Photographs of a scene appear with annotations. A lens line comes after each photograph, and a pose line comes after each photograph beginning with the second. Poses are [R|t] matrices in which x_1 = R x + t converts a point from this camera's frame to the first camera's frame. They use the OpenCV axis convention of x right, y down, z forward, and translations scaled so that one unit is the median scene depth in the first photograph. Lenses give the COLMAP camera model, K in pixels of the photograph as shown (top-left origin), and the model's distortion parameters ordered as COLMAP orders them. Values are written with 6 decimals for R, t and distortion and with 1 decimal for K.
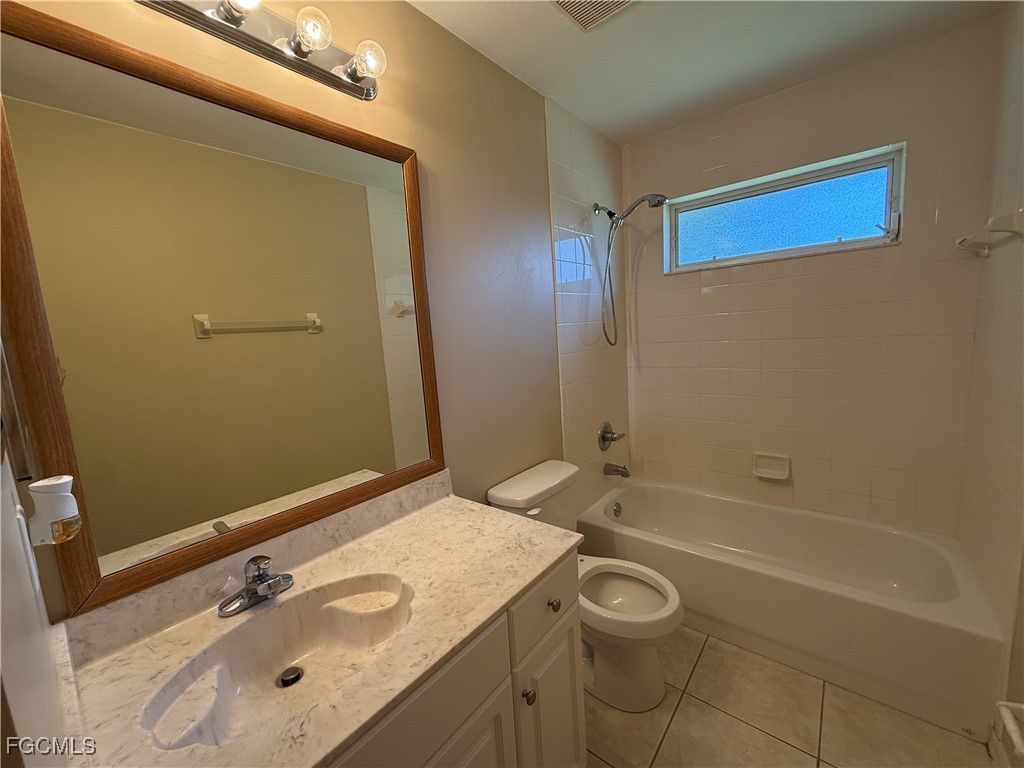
lens RADIAL K [[407.9, 0, 510.4], [0, 407.9, 384.2], [0, 0, 1]] dist [0.000059, 0.000160]
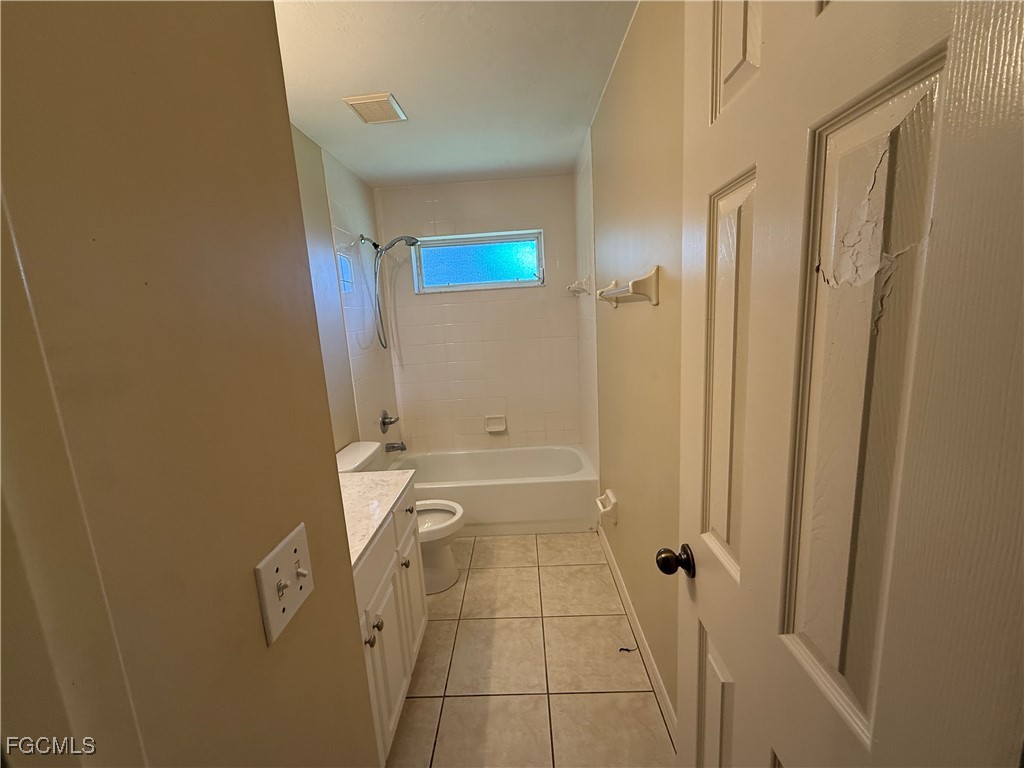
lens RADIAL K [[407.9, 0, 508.1], [0, 407.9, 382.4], [0, 0, 1]] dist [0.000059, 0.000160]
pose [[0.788598, -0.085074, 0.608996, -0.240624], [0.091097, 0.995618, 0.021121, 0.018484], [-0.608124, 0.038822, 0.792892, -0.244663]]
